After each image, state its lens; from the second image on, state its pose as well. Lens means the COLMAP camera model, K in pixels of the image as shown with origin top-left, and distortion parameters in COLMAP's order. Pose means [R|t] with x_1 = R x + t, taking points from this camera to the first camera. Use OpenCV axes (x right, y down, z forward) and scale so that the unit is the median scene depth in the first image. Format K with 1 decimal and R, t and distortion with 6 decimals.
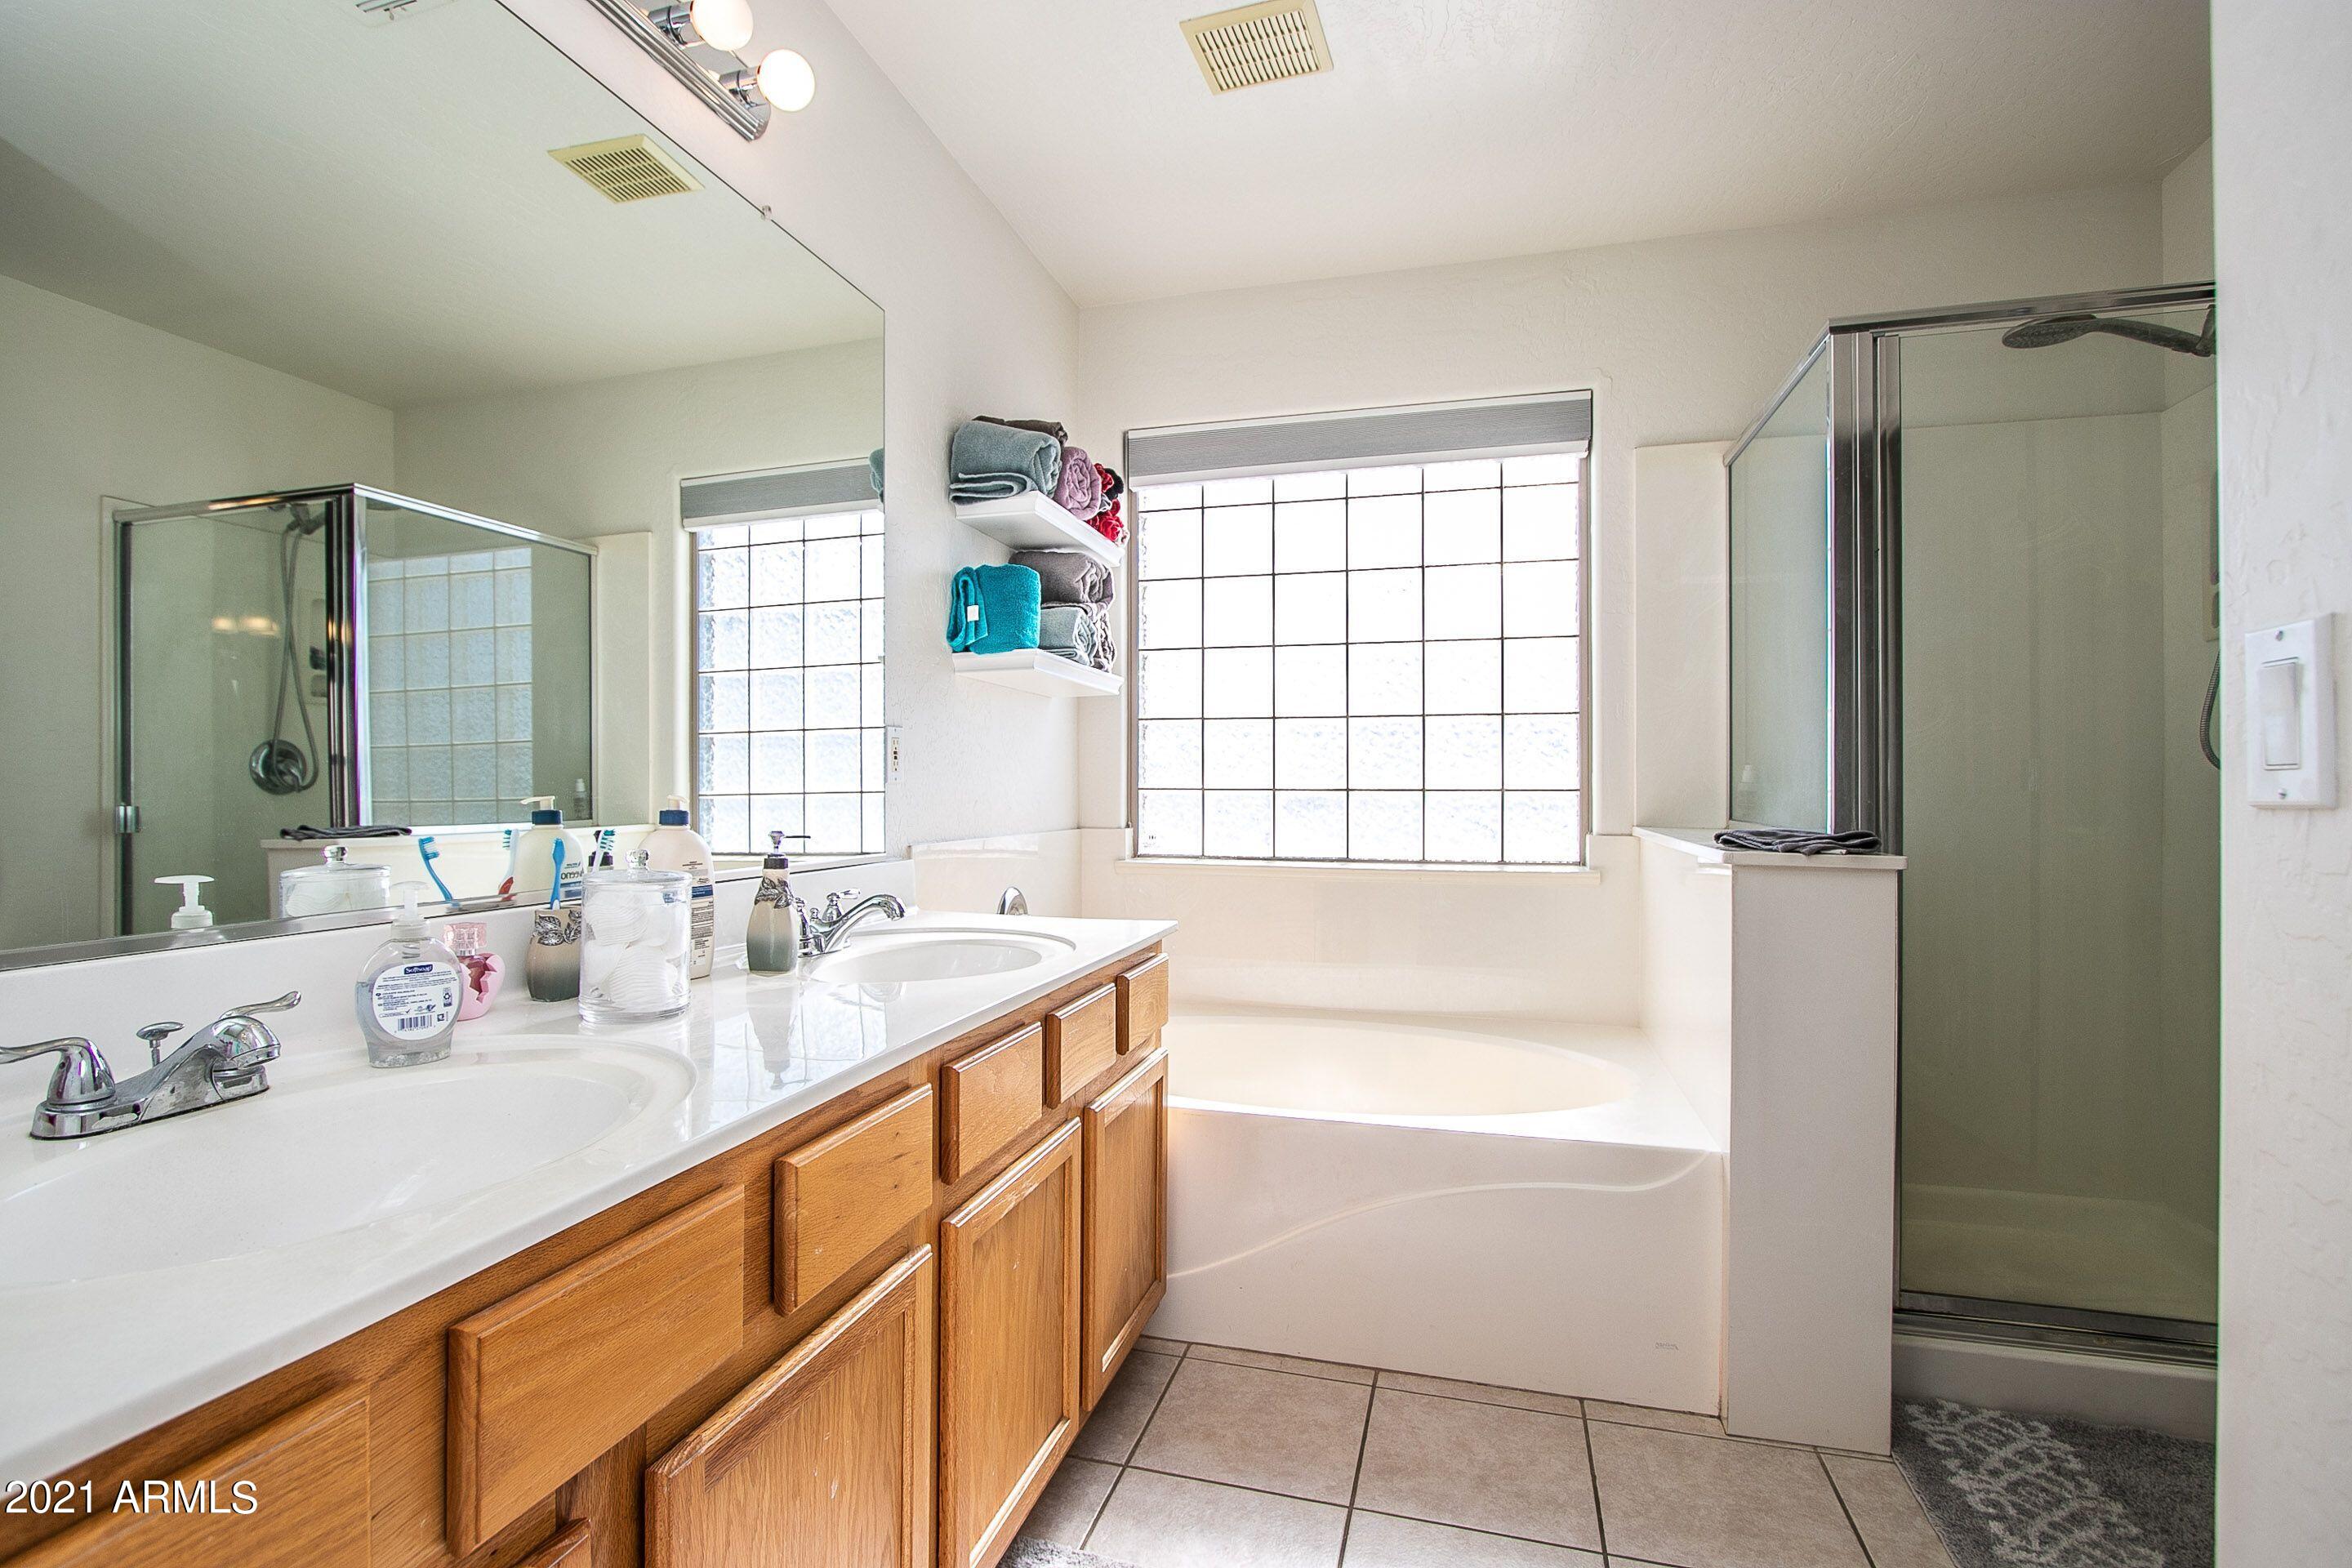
lens RADIAL K [[1113.7, 0, 1128.5], [0, 1113.7, 775.3], [0, 0, 1]] dist [-0.017606, 0.000873]
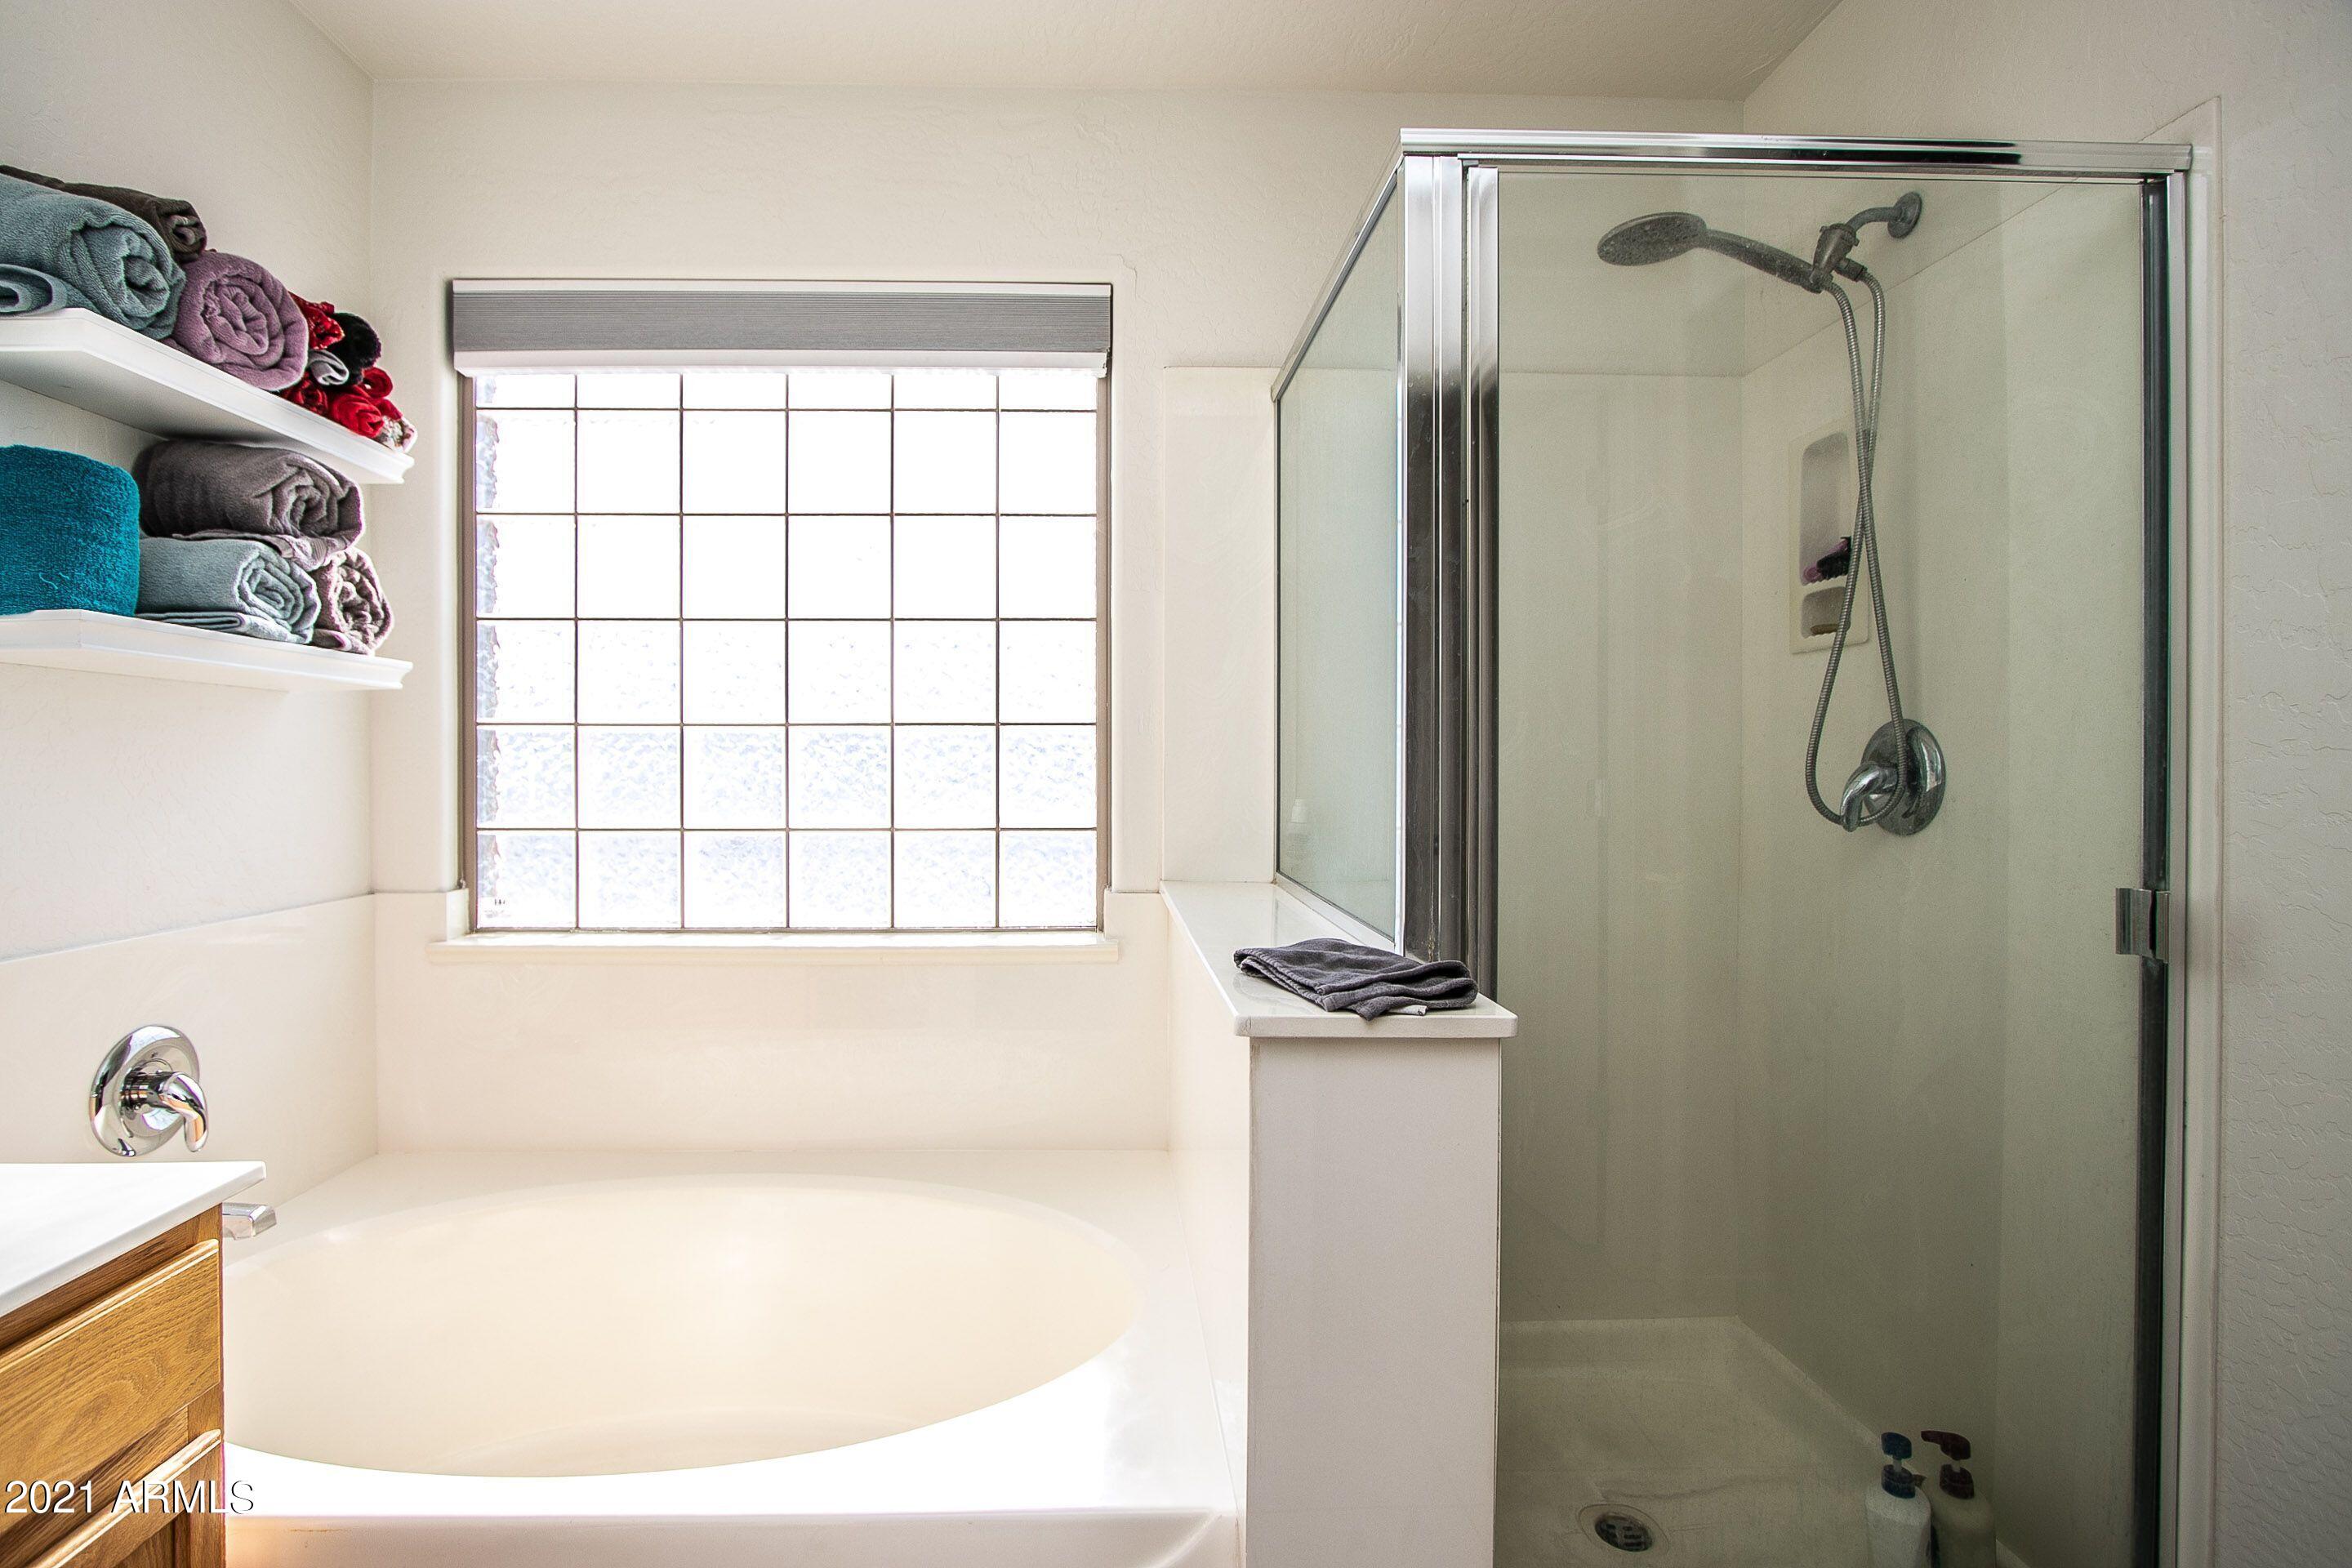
lens RADIAL K [[1113.7, 0, 1128.5], [0, 1113.7, 775.3], [0, 0, 1]] dist [-0.017606, 0.000873]
pose [[0.943256, -0.009086, 0.331942, 0.182746], [0.001850, 0.999754, 0.022110, -0.039421], [-0.332061, -0.020241, 0.943041, 0.298464]]
